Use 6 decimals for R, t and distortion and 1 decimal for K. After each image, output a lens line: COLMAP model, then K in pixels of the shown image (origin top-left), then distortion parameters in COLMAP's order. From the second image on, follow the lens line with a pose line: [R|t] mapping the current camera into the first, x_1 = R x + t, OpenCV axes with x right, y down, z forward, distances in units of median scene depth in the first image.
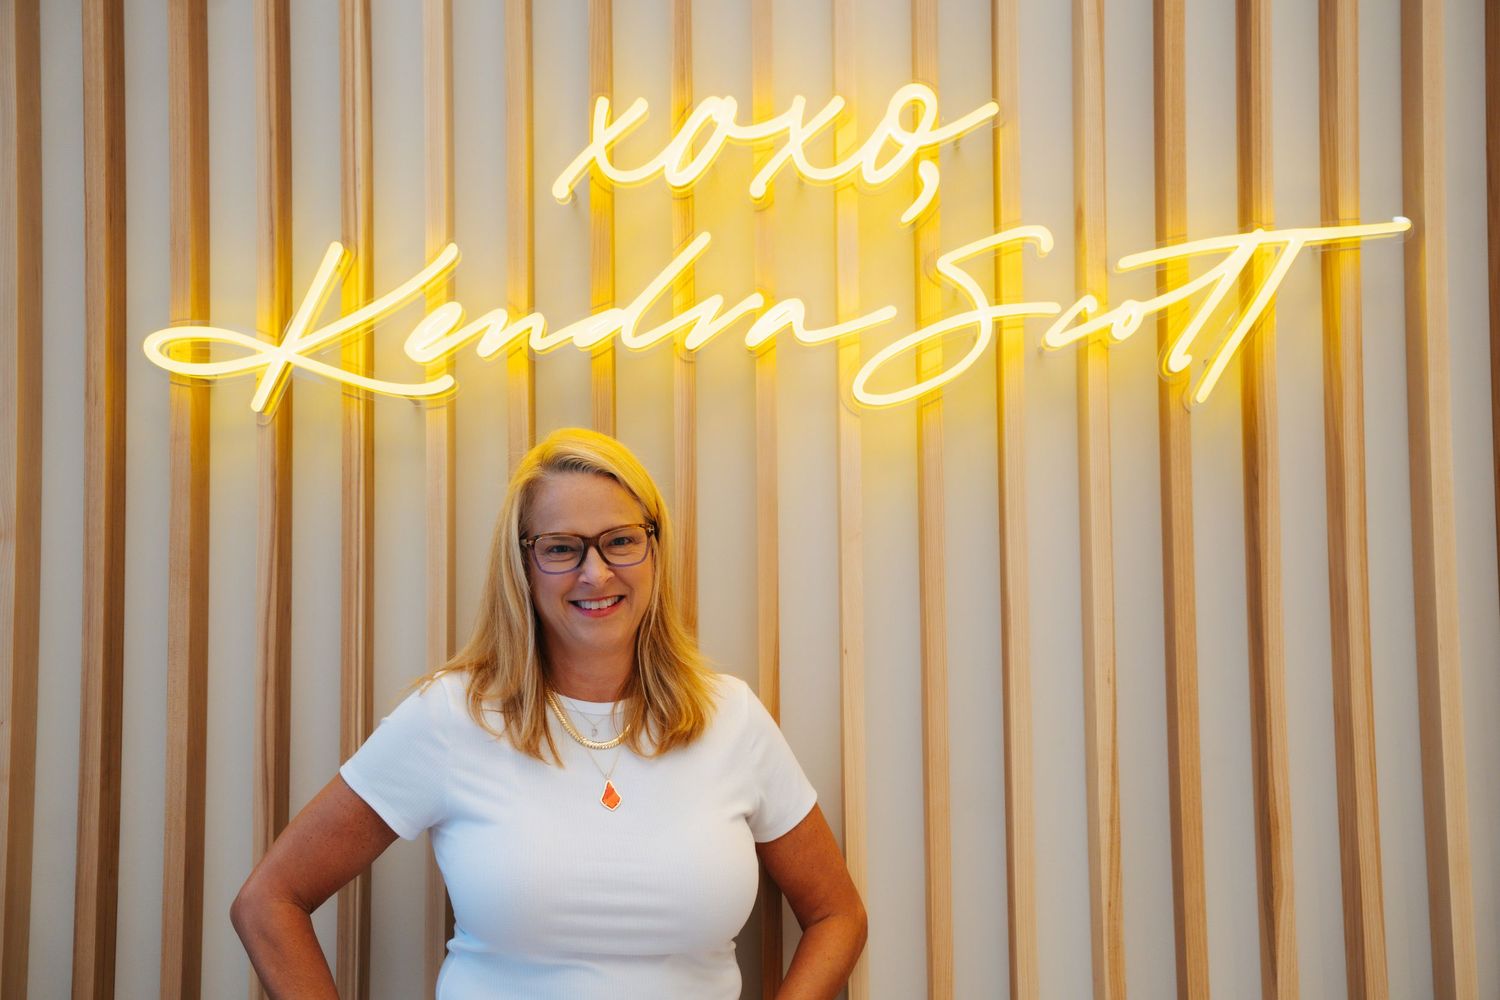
lens RADIAL K [[2004.3, 0, 752.0], [0, 2004.3, 499.2], [0, 0, 1]] dist [0.182414, 0.000000]
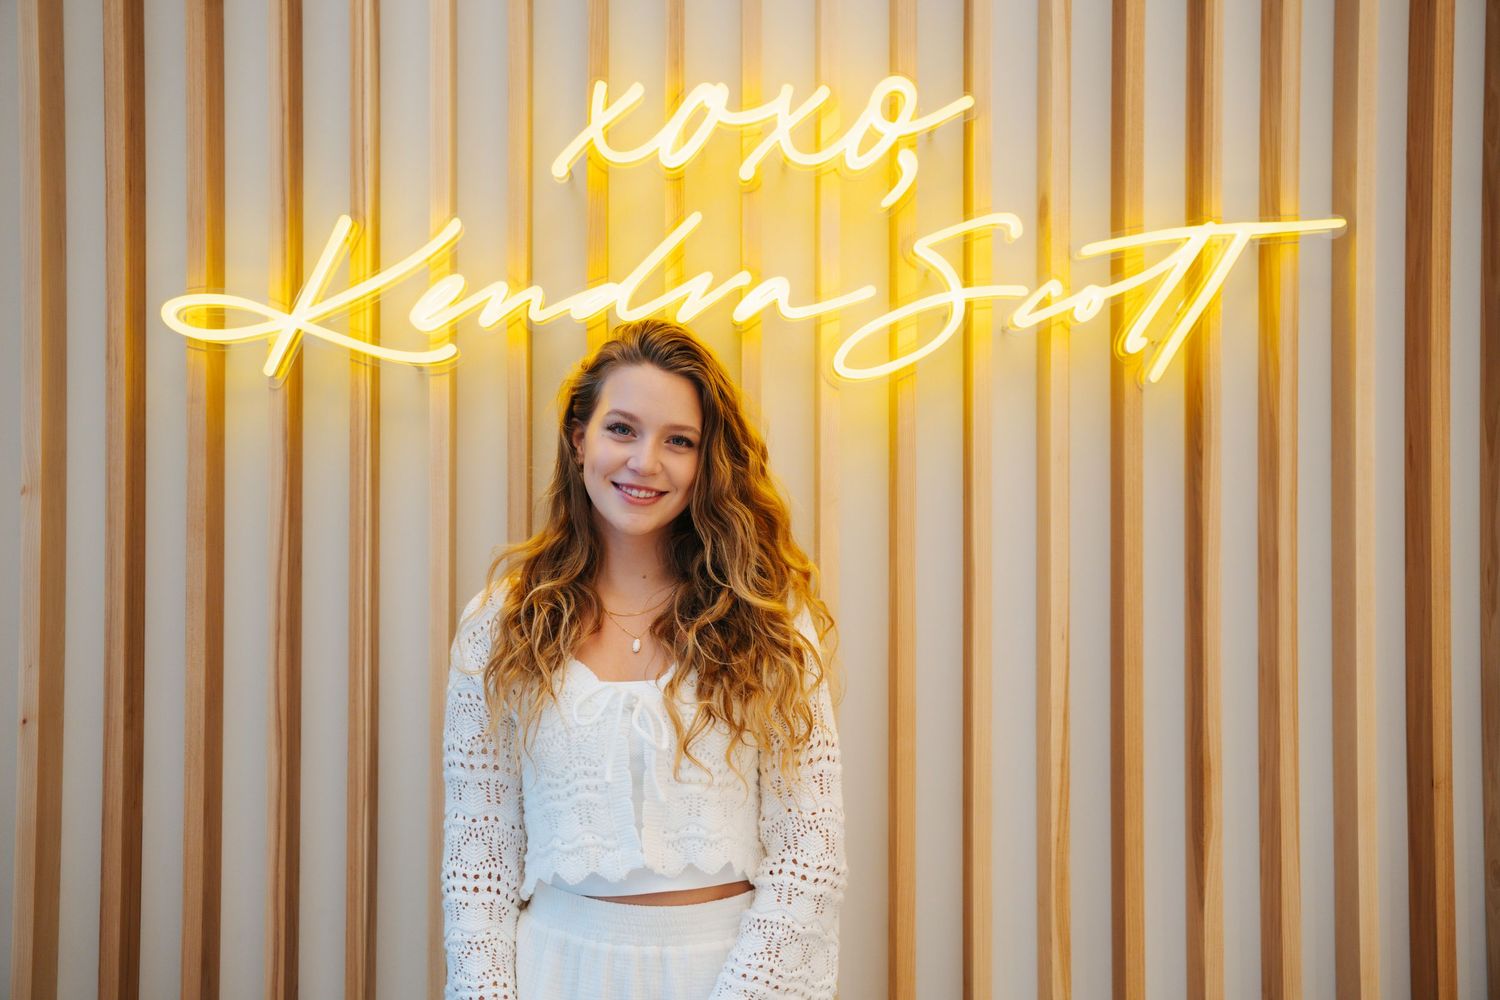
lens RADIAL K [[1569.8, 0, 745.0], [0, 1569.8, 514.9], [0, 0, 1]] dist [0.056400, 0.000000]
pose [[0.998825, 0.012796, 0.046733, -0.034262], [-0.015361, 0.998371, 0.054944, -0.019762], [-0.045954, -0.055598, 0.997395, 0.165034]]
